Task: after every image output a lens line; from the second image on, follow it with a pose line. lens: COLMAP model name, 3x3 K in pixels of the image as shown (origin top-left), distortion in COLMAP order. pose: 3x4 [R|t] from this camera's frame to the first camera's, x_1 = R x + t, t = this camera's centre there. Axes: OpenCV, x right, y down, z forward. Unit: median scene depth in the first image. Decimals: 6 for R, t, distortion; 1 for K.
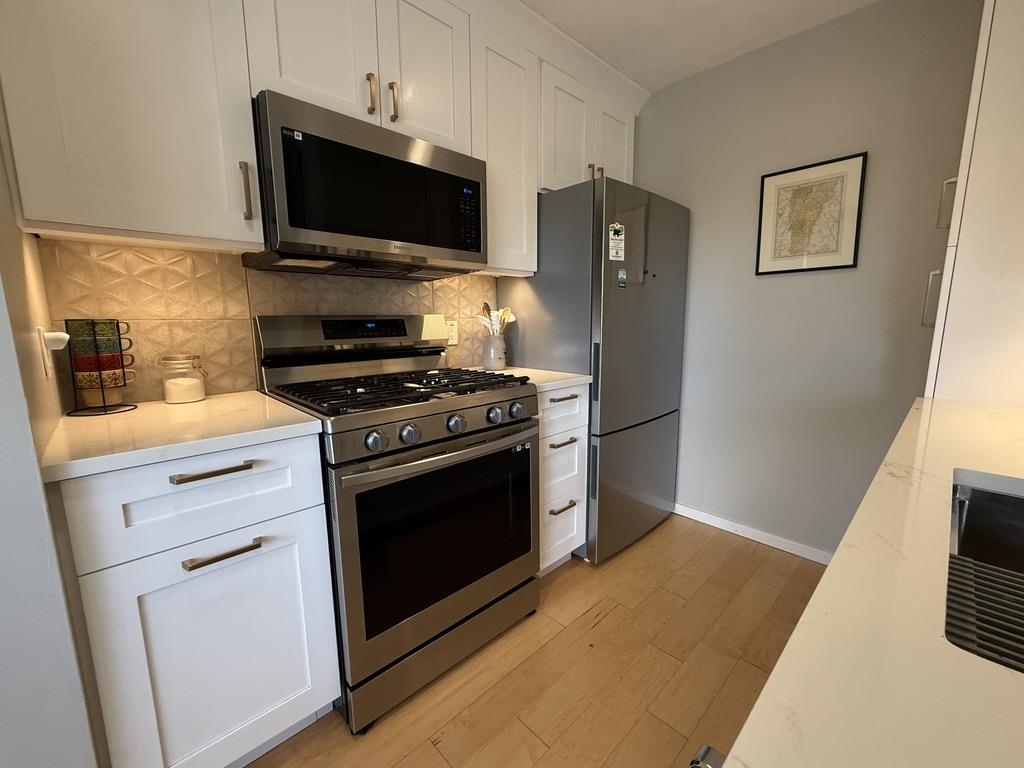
lens RADIAL K [[423.9, 0, 512.9], [0, 423.9, 384.6], [0, 0, 1]] dist [0.003102, -0.000834]
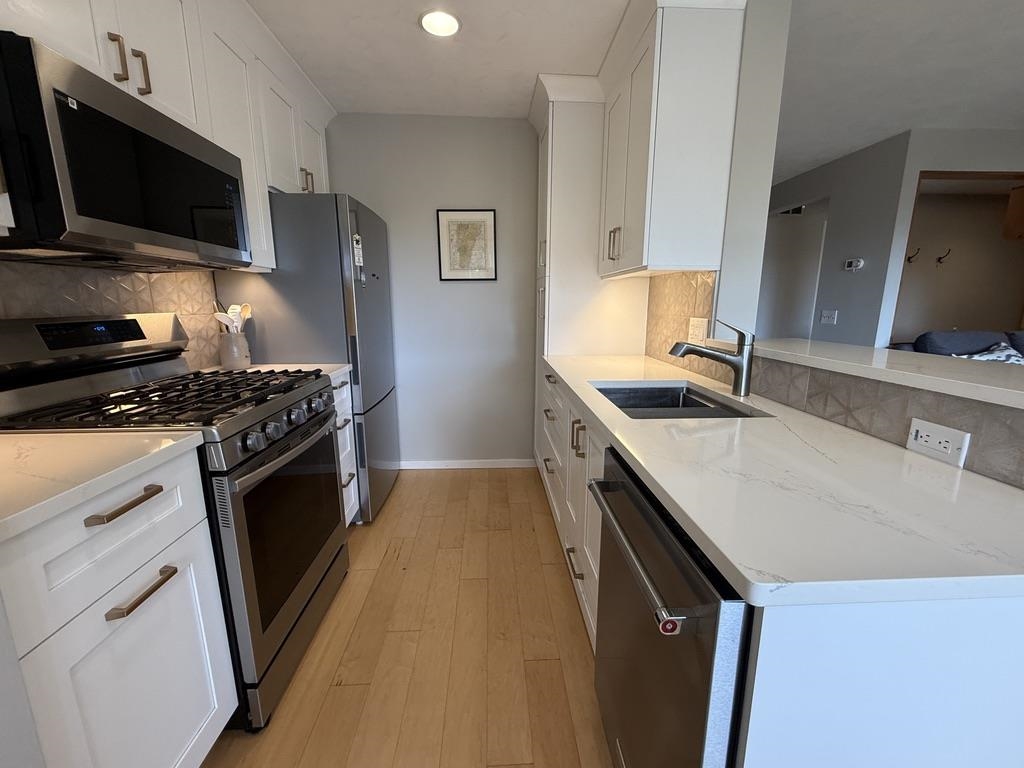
lens RADIAL K [[423.9, 0, 512.9], [0, 423.9, 384.6], [0, 0, 1]] dist [0.003102, -0.000834]
pose [[0.653860, -0.139222, 0.743696, -0.398328], [0.113959, 0.989833, 0.085106, -0.013196], [-0.747984, 0.029103, 0.663079, -0.103399]]
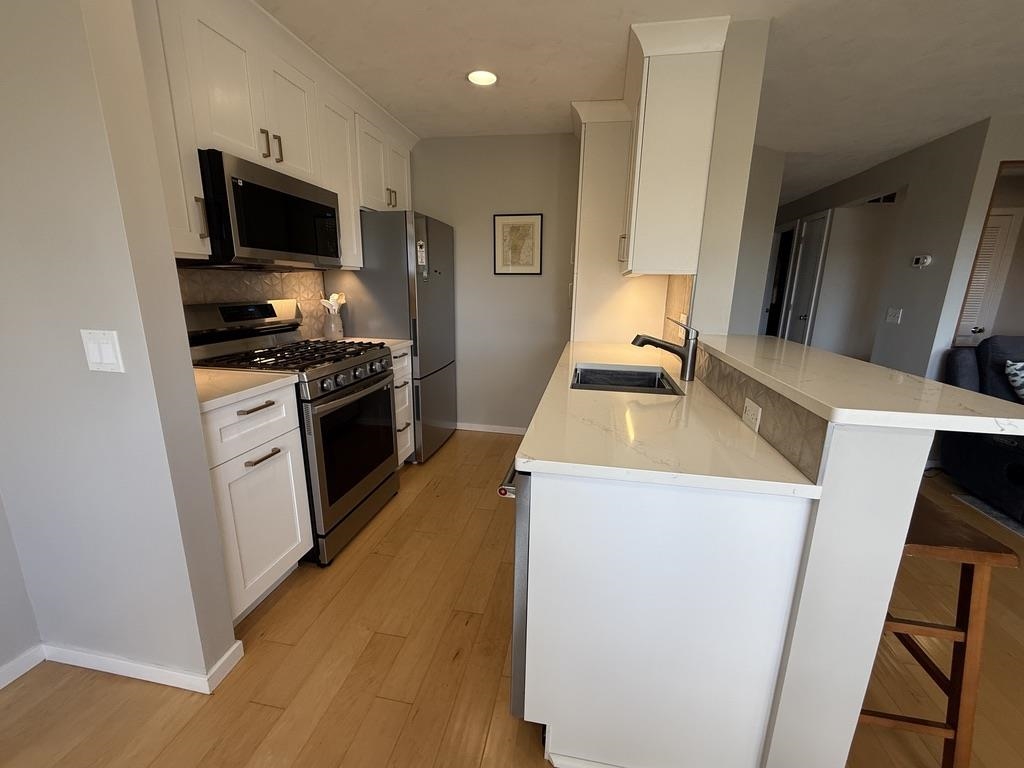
lens RADIAL K [[423.9, 0, 512.9], [0, 423.9, 384.6], [0, 0, 1]] dist [0.003102, -0.000834]
pose [[0.813556, -0.113943, 0.570213, -0.409395], [0.068265, 0.992548, 0.100938, 0.008195], [-0.577465, -0.043193, 0.815272, -0.464953]]
